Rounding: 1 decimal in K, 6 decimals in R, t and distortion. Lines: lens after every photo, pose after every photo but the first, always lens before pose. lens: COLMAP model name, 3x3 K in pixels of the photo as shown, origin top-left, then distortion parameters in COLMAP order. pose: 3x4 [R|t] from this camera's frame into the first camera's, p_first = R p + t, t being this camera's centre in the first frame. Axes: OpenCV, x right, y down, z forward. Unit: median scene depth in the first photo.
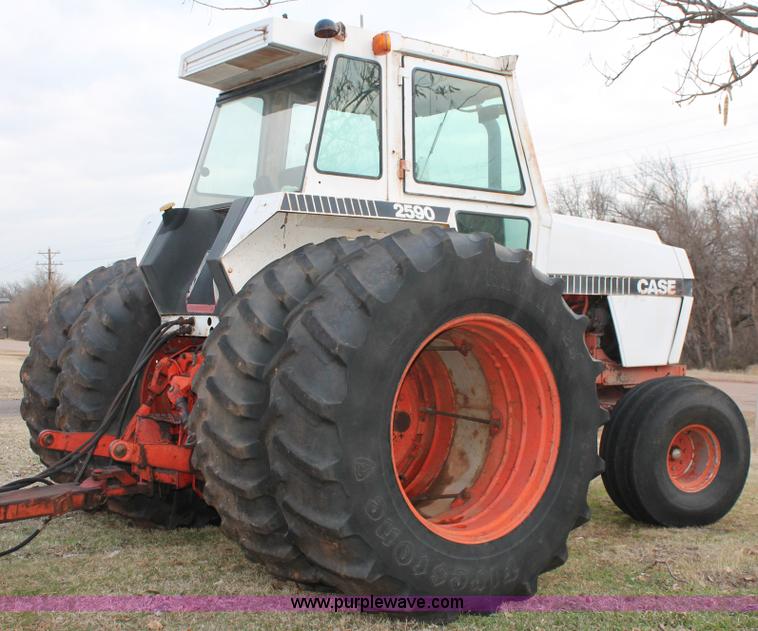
lens RADIAL K [[1051.6, 0, 379.0], [0, 1051.6, 315.5], [0, 0, 1]] dist [-0.115669, 0.083607]
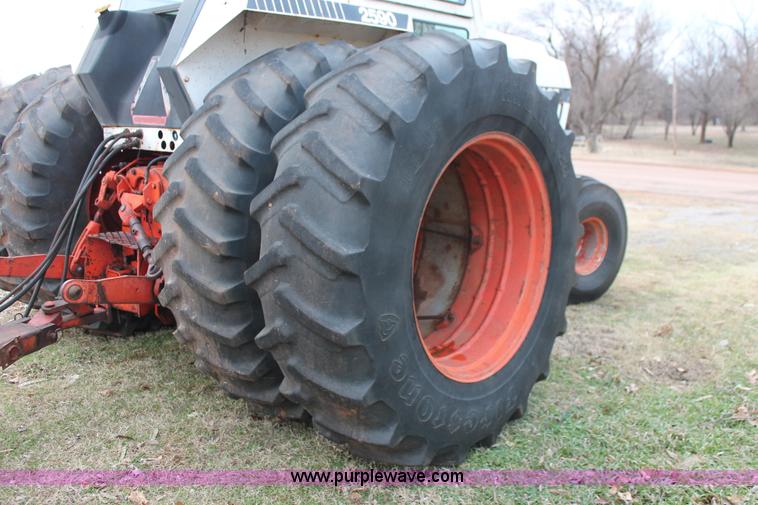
lens RADIAL K [[694.9, 0, 379.0], [0, 694.9, 252.5], [0, 0, 1]] dist [-0.143640, 0.159219]
pose [[0.980149, -0.039217, 0.194347, -0.108833], [-0.002076, 0.978158, 0.207850, -0.021664], [-0.198253, -0.204128, 0.958659, 0.416916]]
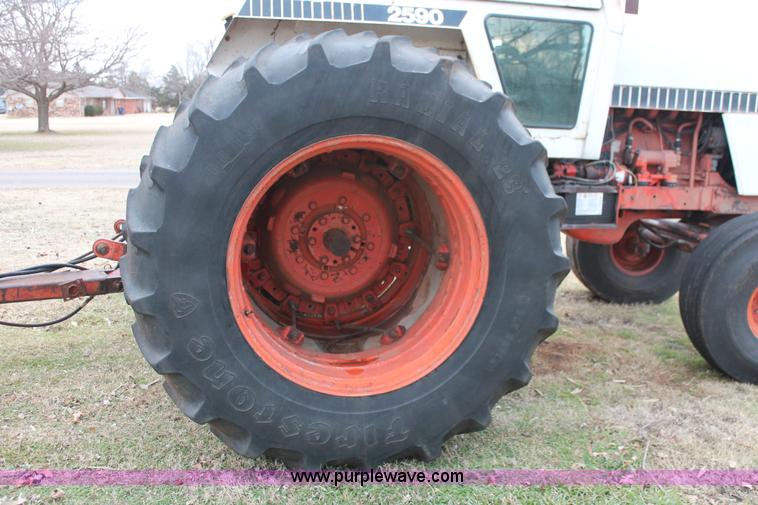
lens RADIAL K [[802.0, 0, 397.1], [0, 802.0, 250.0], [0, 0, 1]] dist [-0.148444, 0.249320]
pose [[0.909508, 0.100454, -0.403366, 0.365648], [-0.028547, 0.983164, 0.180479, -0.025802], [0.414705, -0.152632, 0.897064, 0.399920]]
